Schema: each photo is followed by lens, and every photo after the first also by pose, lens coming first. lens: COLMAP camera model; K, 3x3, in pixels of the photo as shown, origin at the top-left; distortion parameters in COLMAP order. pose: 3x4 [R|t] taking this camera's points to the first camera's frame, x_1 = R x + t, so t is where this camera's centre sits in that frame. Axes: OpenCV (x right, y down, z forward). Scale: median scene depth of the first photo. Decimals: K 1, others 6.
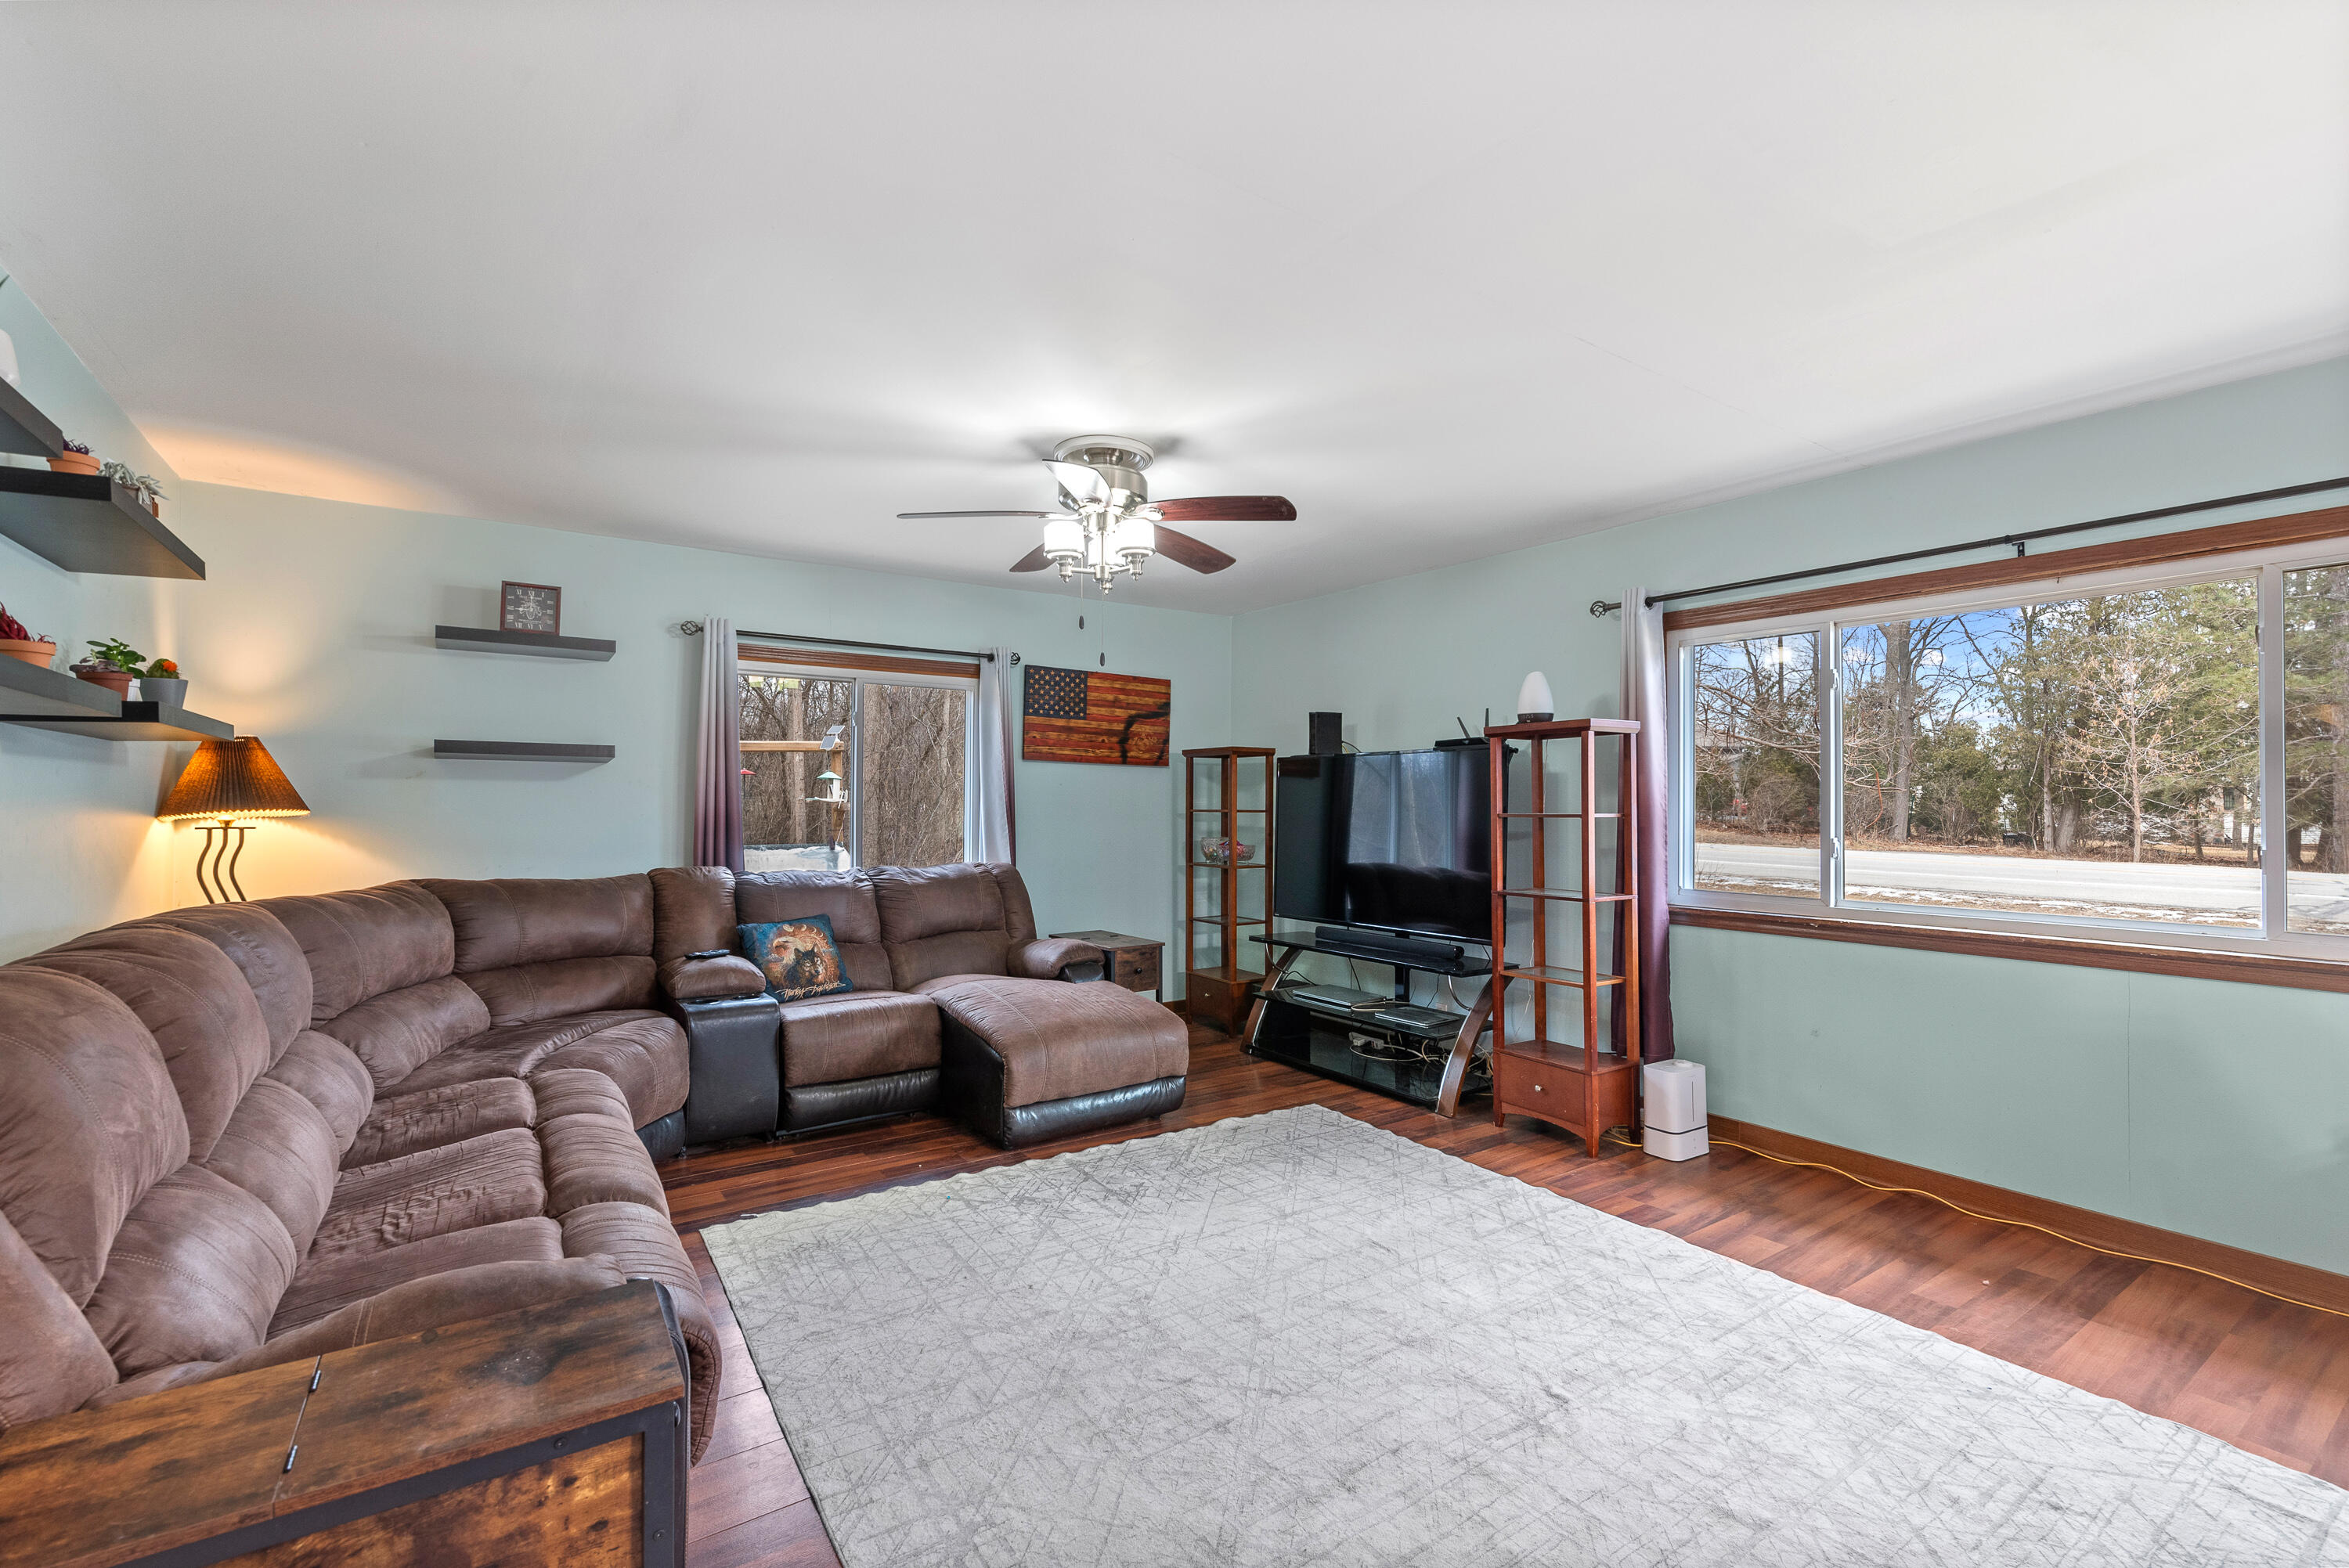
lens RADIAL K [[1019.2, 0, 1176.6], [0, 1019.2, 784.8], [0, 0, 1]] dist [-0.002210, -0.001407]
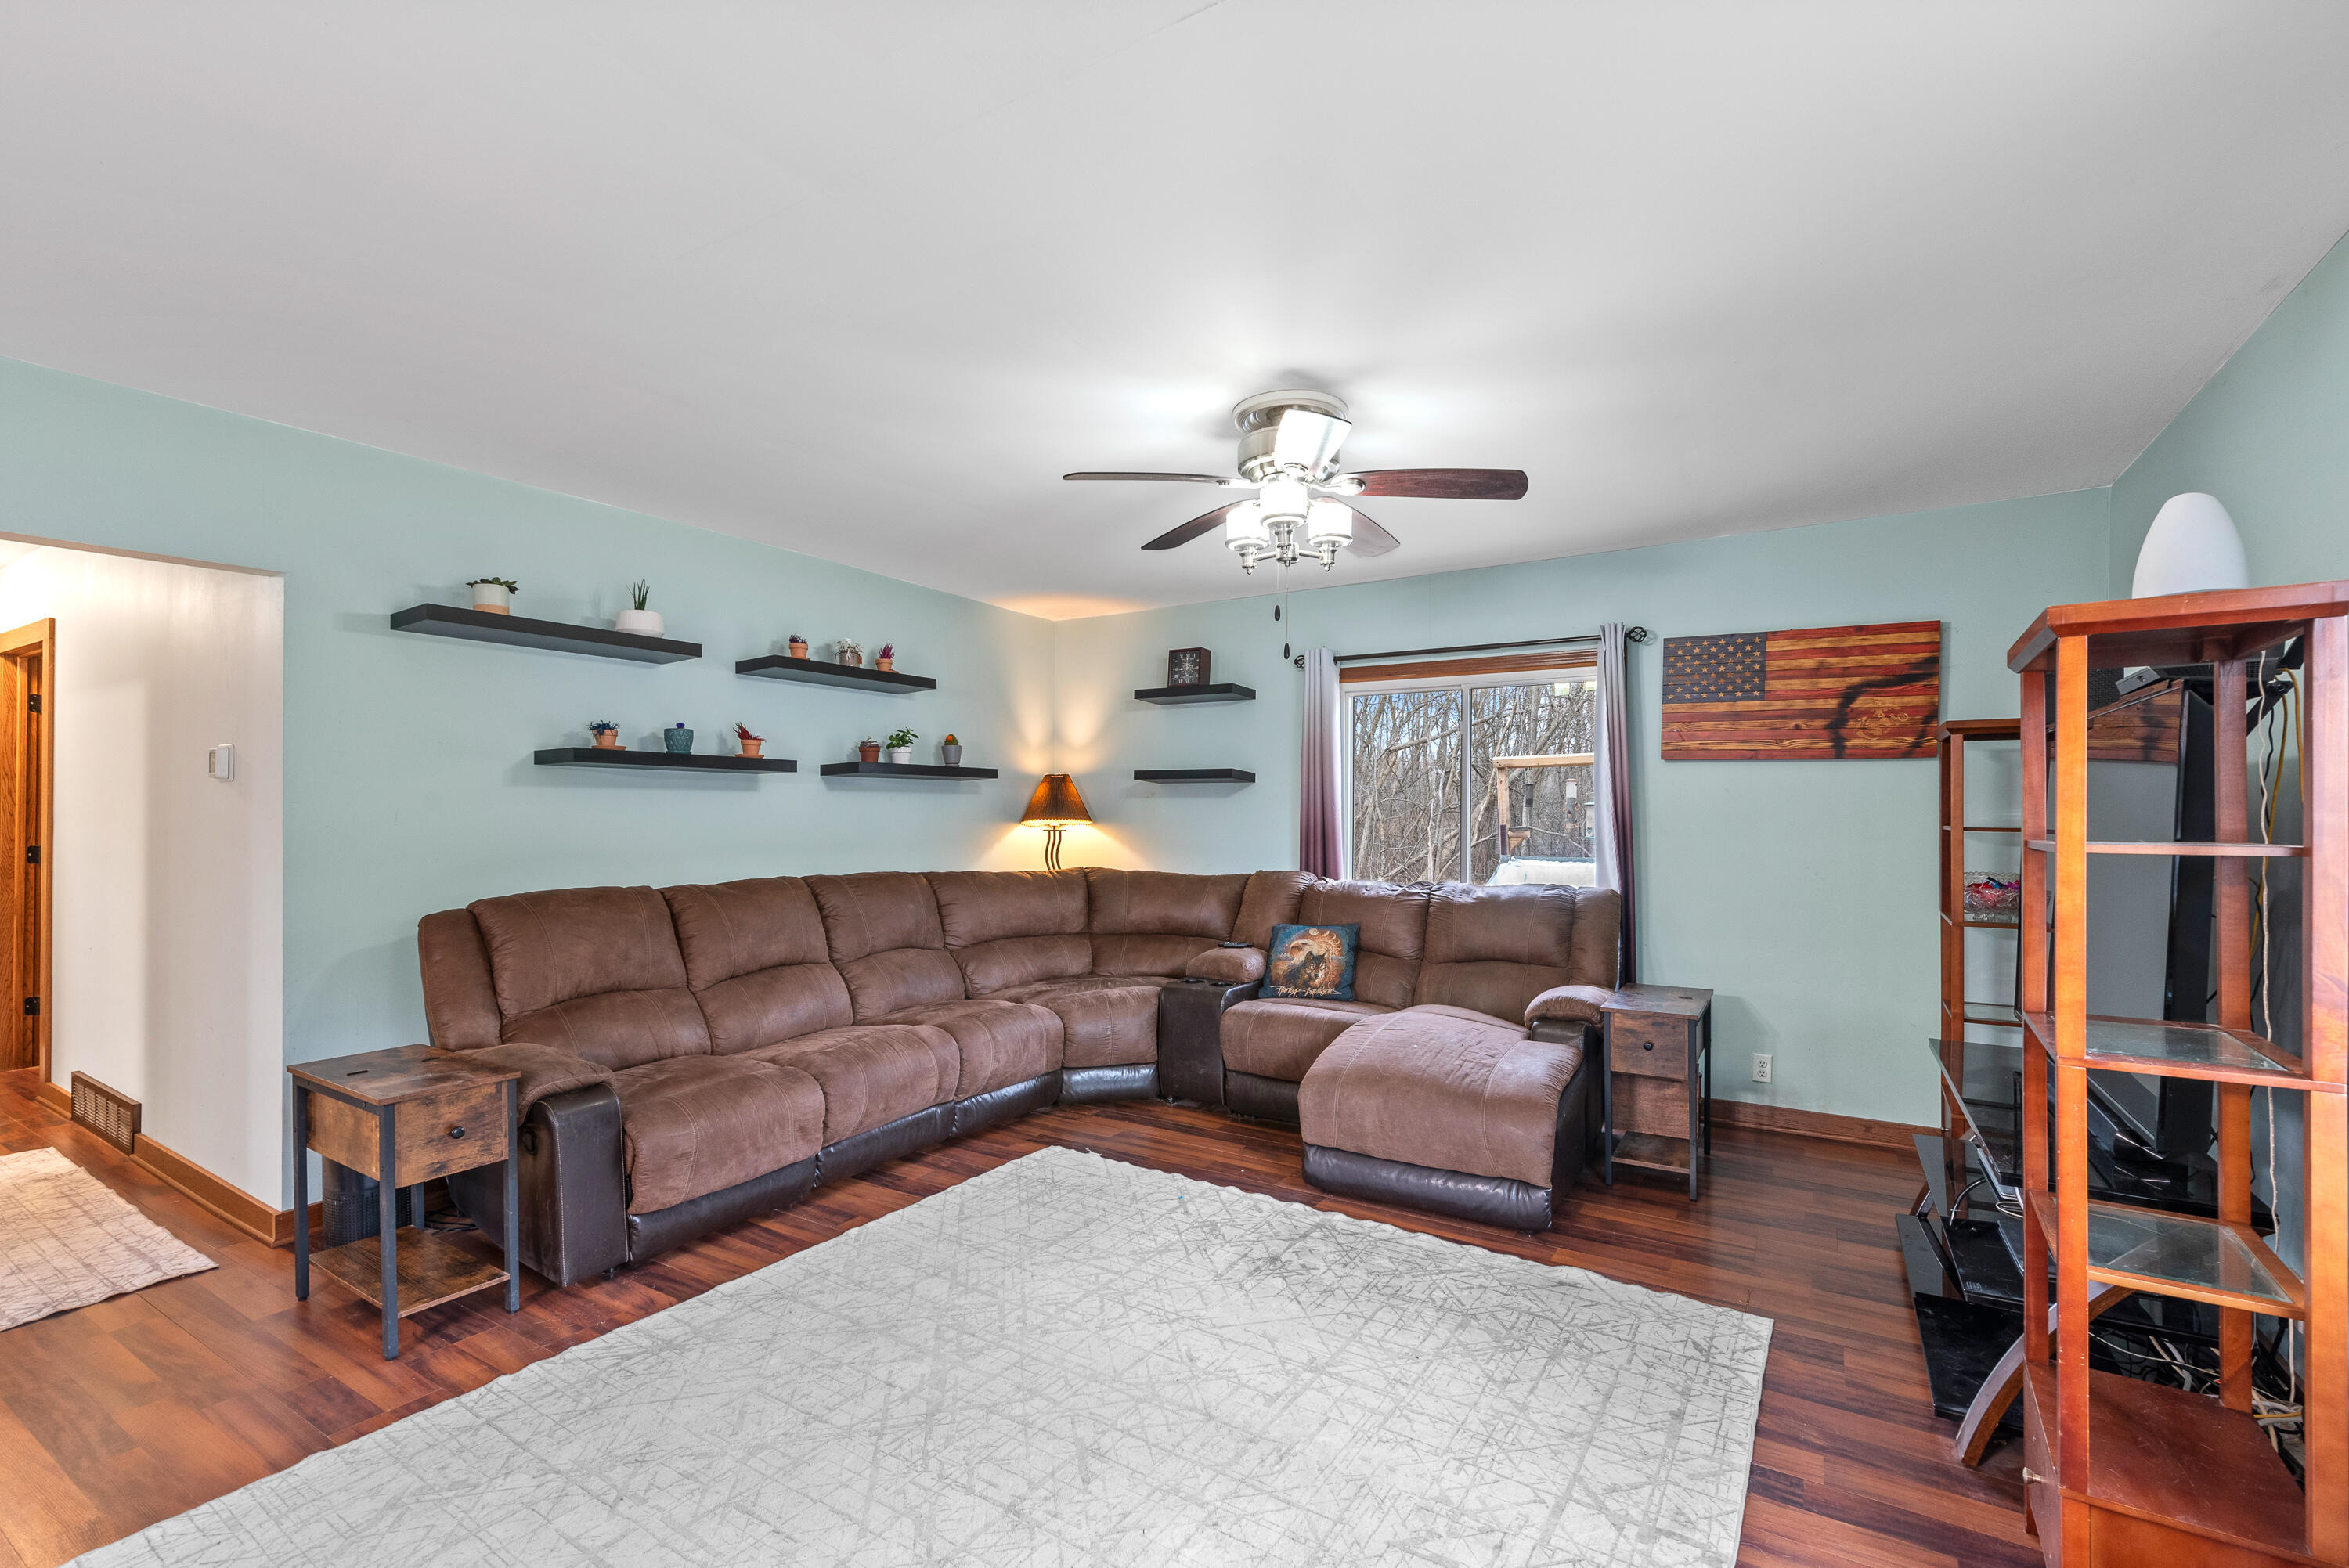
lens RADIAL K [[1019.2, 0, 1179.7], [0, 1019.2, 799.8], [0, 0, 1]] dist [-0.002210, -0.001407]
pose [[0.393242, -0.013995, -0.919328, 0.575883], [0.015685, 0.999841, -0.008511, 0.009240], [0.919301, -0.011072, 0.393399, 0.472627]]
